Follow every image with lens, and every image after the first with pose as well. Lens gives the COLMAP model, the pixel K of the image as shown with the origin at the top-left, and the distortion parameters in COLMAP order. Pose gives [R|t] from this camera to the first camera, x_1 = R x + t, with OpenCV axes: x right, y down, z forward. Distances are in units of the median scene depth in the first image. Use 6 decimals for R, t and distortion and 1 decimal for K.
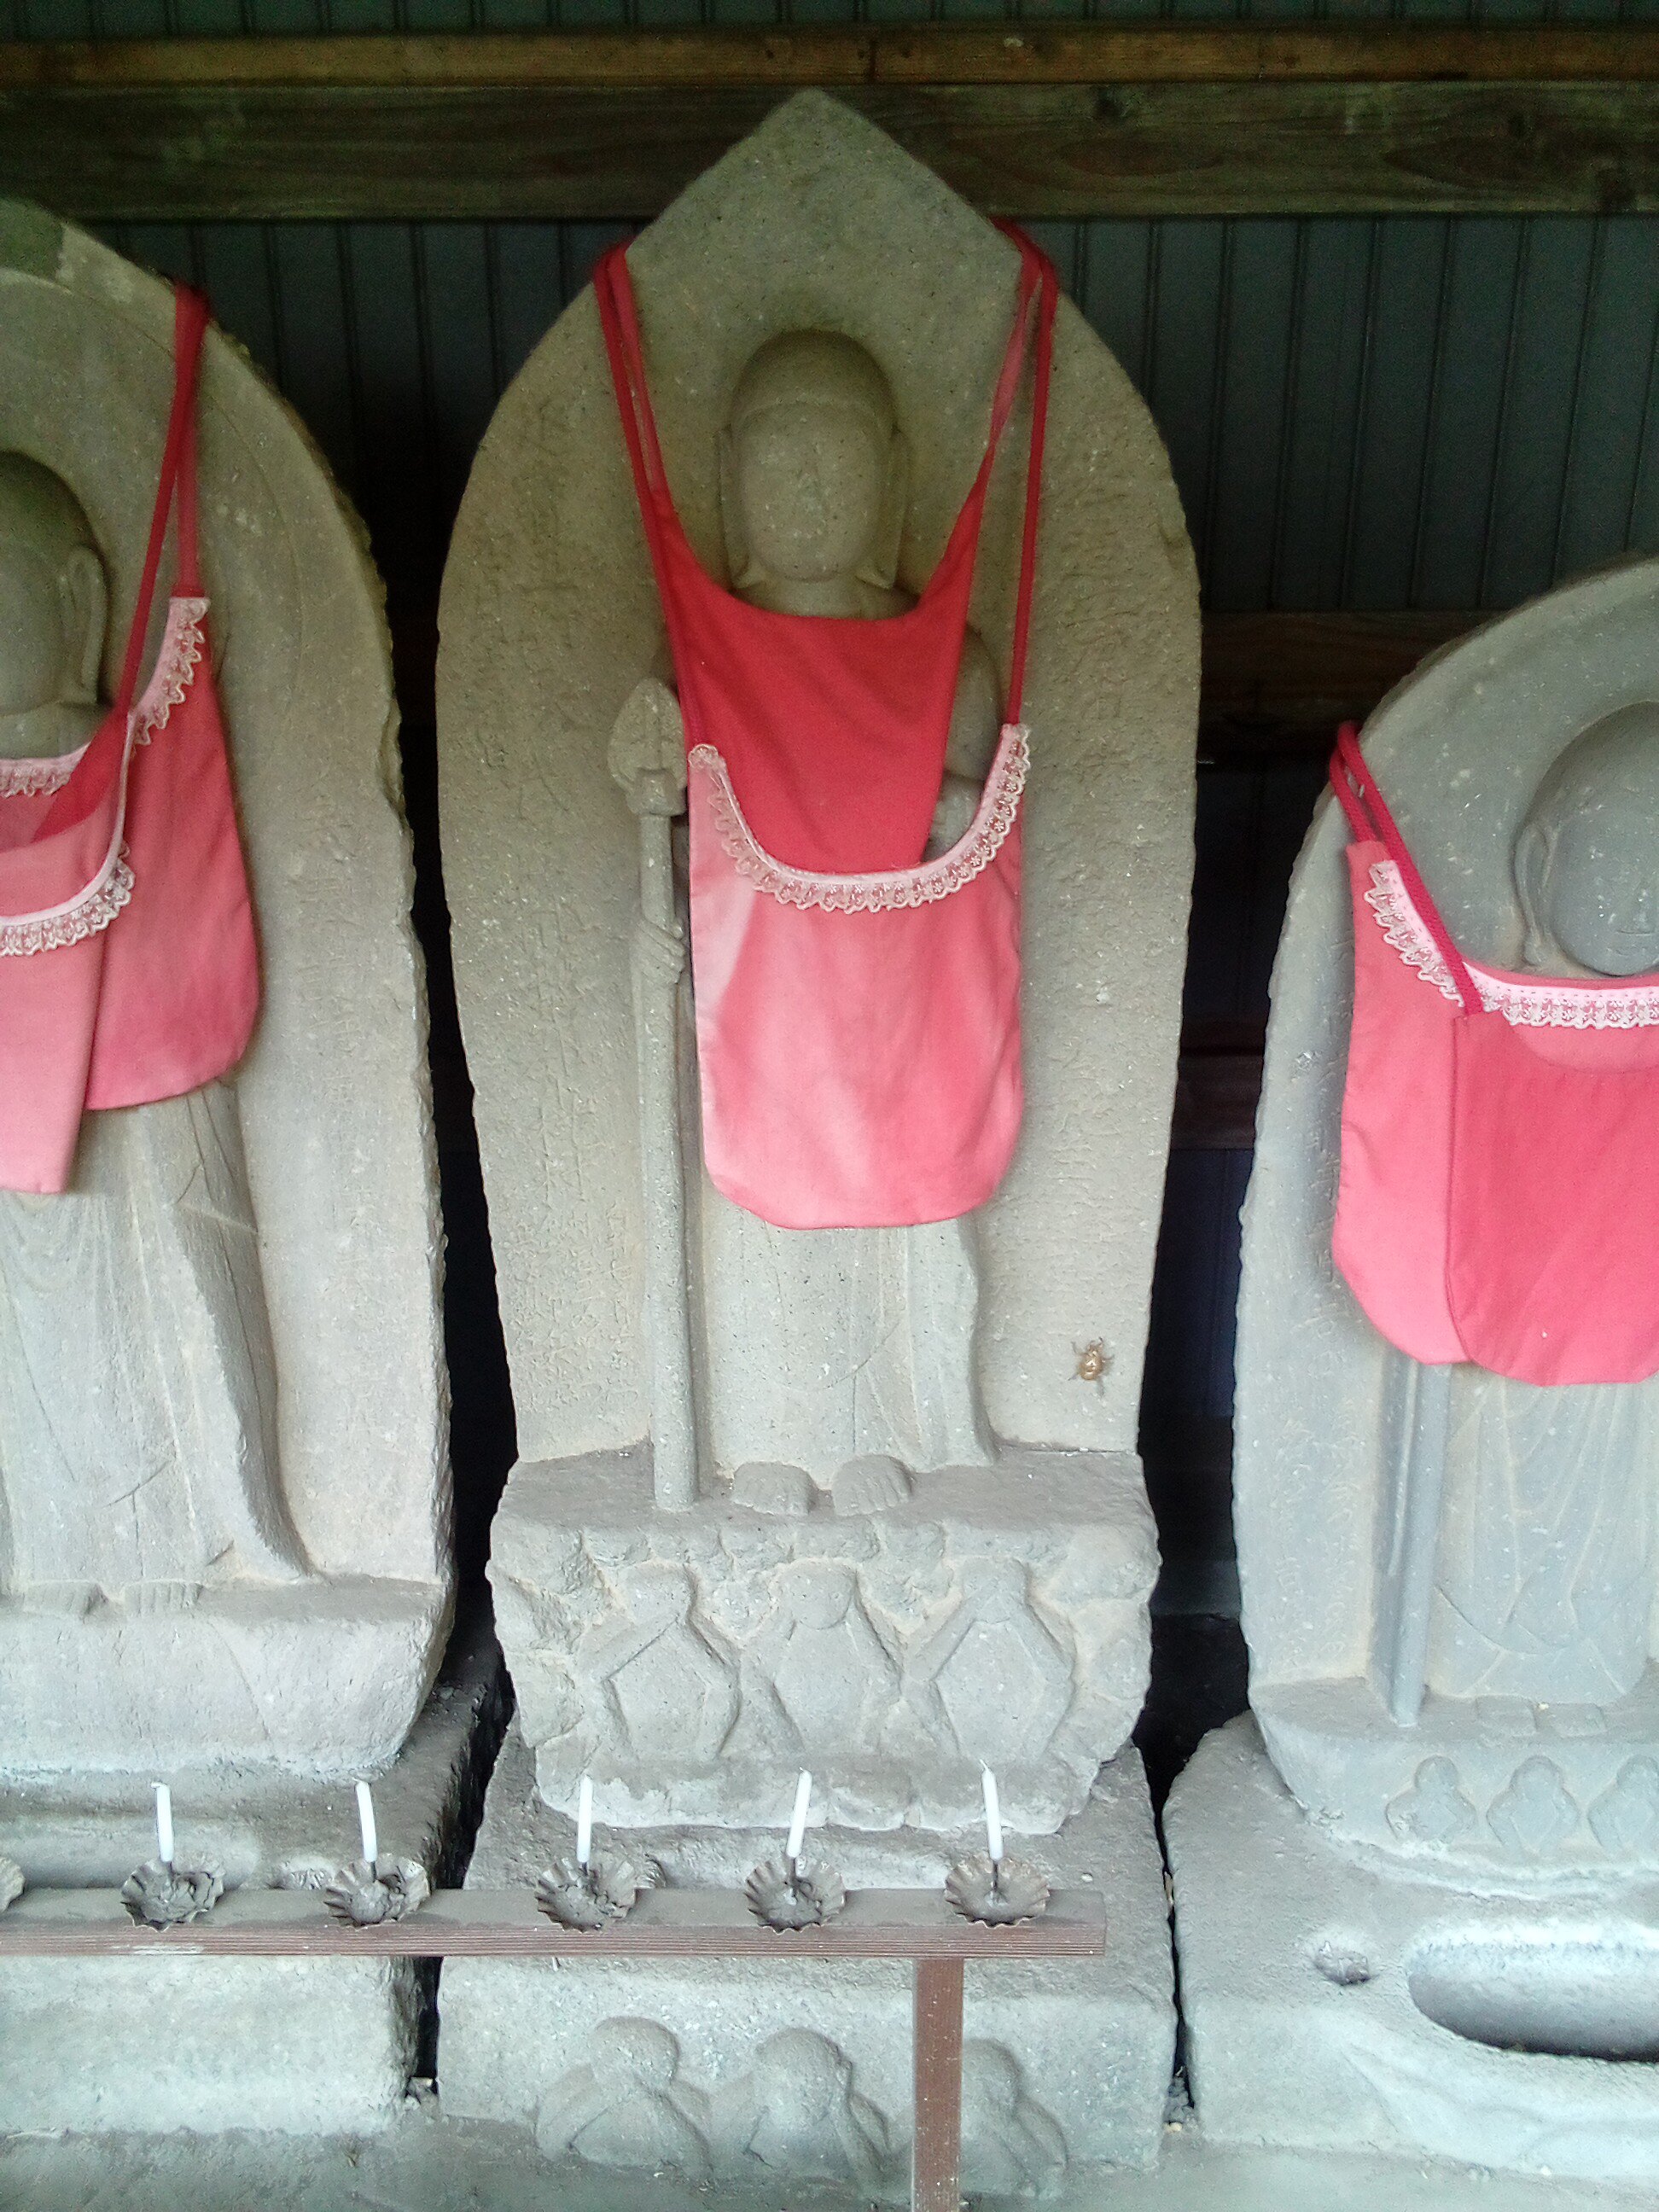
lens RADIAL K [[1798.0, 0, 829.5], [0, 1798.0, 1106.0], [0, 0, 1]] dist [0.050883, -0.093238]
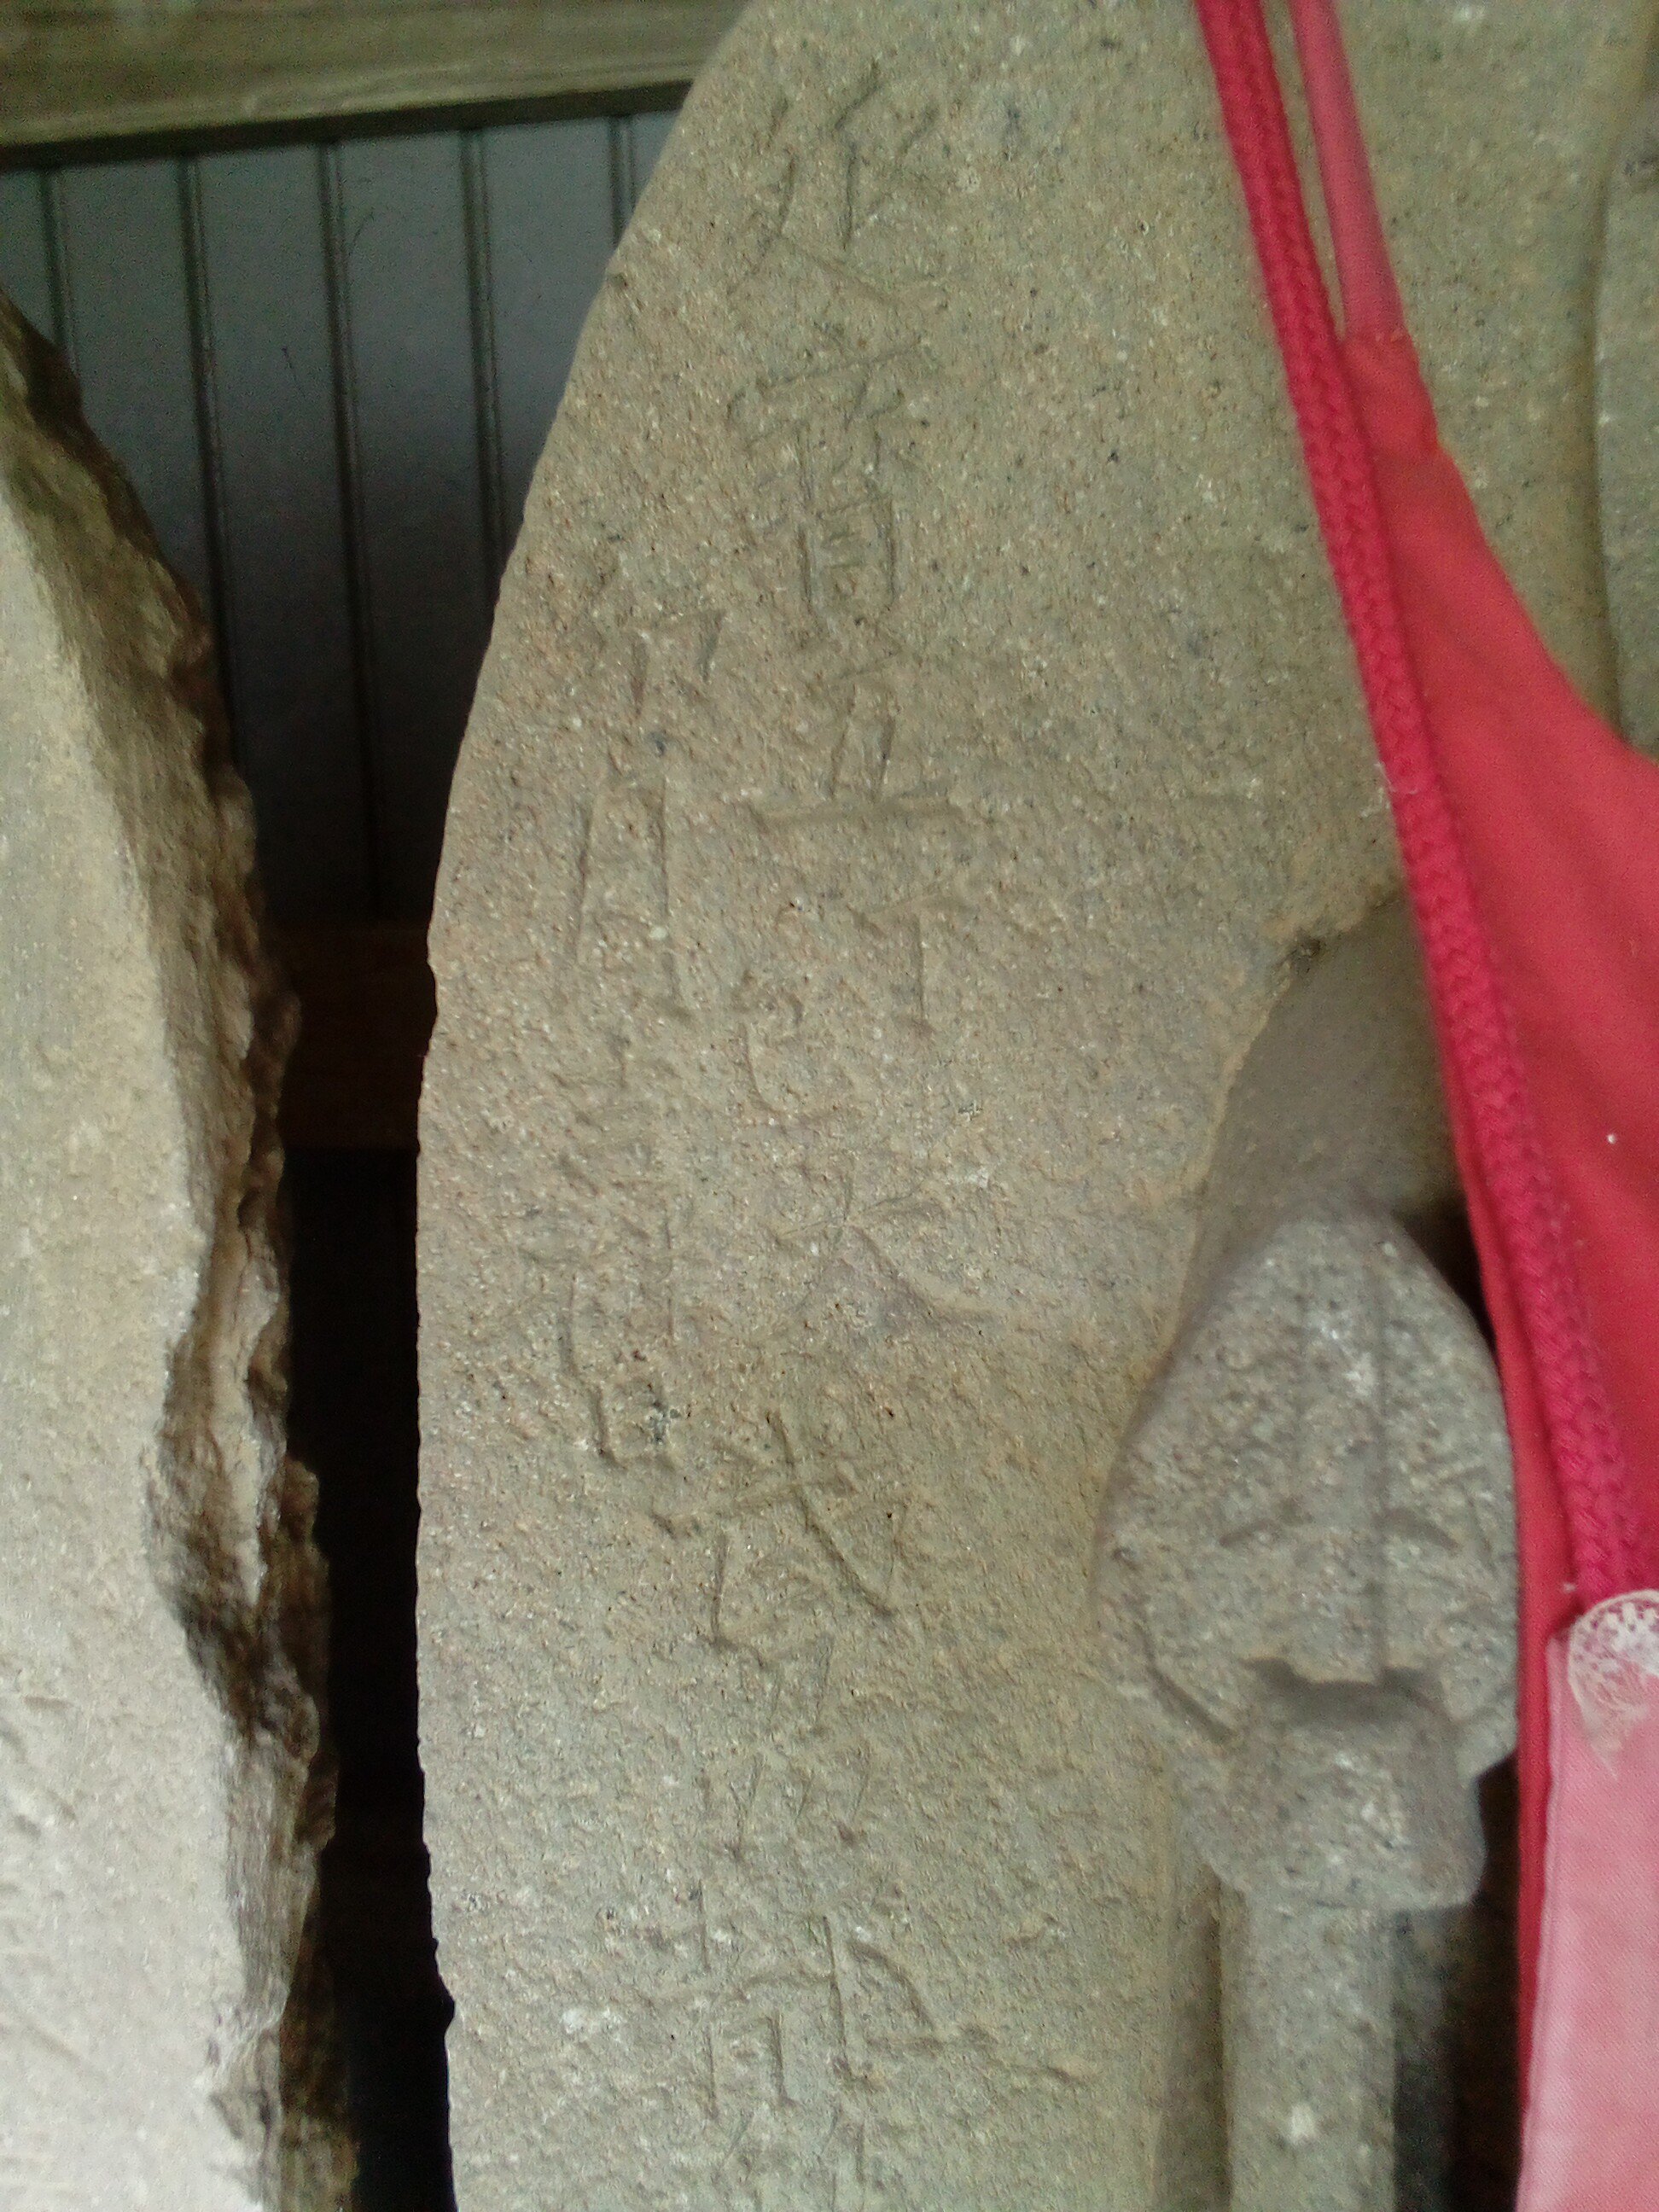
lens RADIAL K [[1798.0, 0, 829.5], [0, 1798.0, 1106.0], [0, 0, 1]] dist [0.050883, -0.093238]
pose [[0.984483, 0.011161, -0.175123, -0.108135], [-0.040082, 0.985895, -0.162493, -0.195235], [0.170839, 0.166991, 0.971045, 0.725072]]
